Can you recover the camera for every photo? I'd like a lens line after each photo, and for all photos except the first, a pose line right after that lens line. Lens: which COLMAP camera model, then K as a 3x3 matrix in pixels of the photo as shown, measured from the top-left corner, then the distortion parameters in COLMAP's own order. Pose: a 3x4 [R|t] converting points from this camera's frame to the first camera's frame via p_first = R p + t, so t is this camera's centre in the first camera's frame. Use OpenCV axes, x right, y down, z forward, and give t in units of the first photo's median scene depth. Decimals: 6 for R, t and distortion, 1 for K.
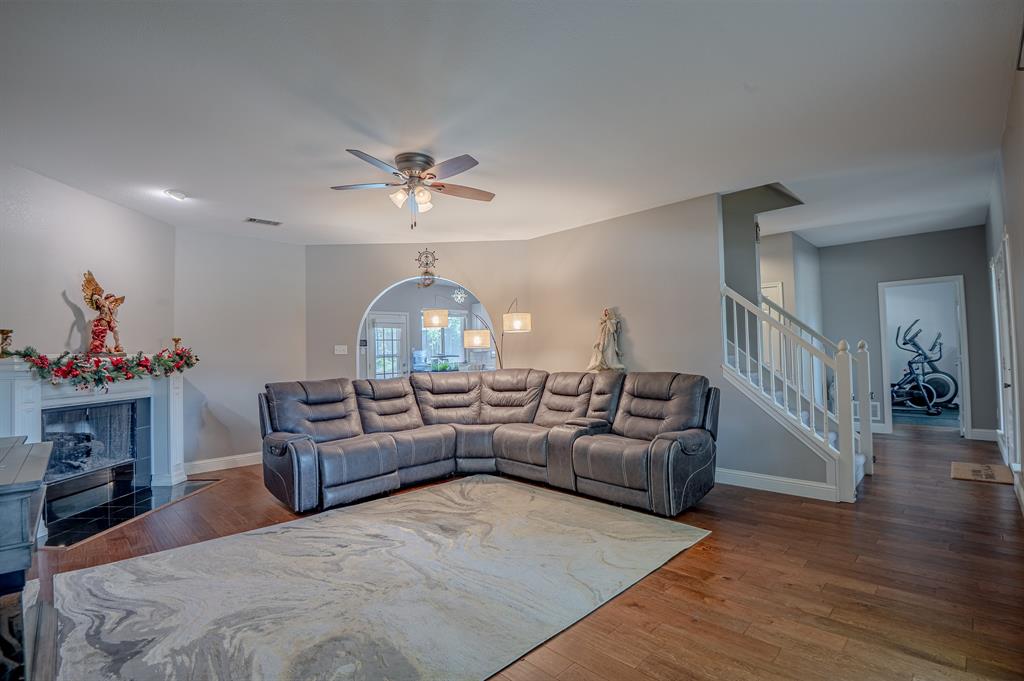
lens RADIAL K [[469.9, 0, 514.4], [0, 469.9, 333.5], [0, 0, 1]] dist [-0.018413, -0.017850]
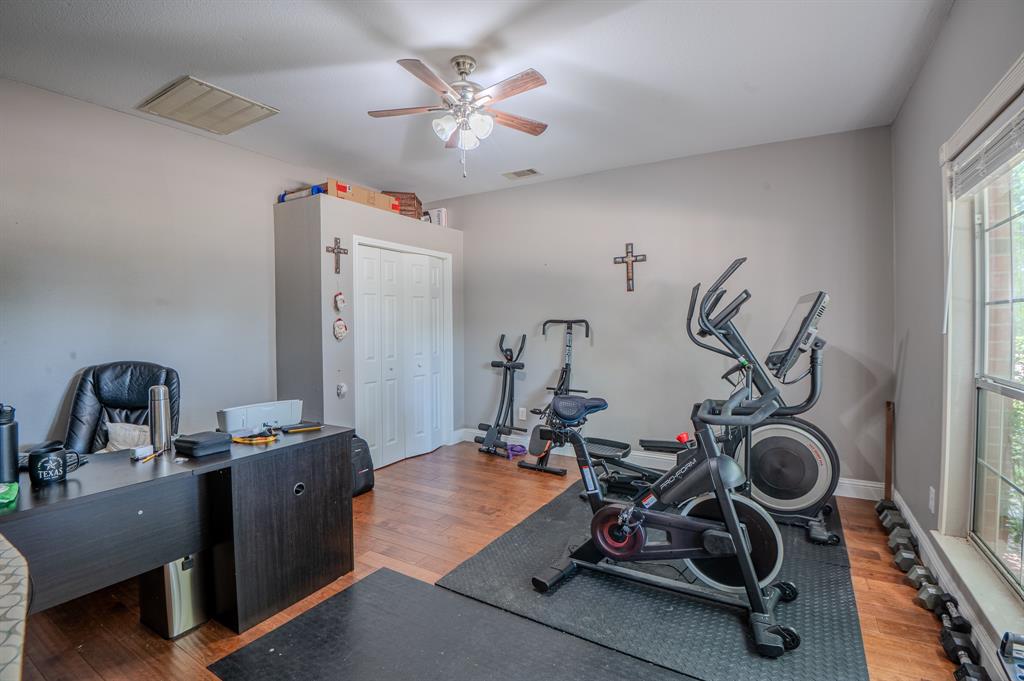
lens RADIAL K [[469.9, 0, 514.4], [0, 469.9, 333.5], [0, 0, 1]] dist [-0.018413, -0.017850]
pose [[0.968862, 0.017662, 0.246971, 0.691224], [-0.031924, 0.998038, 0.053860, 0.009880], [-0.245536, -0.060067, 0.967525, 0.768992]]
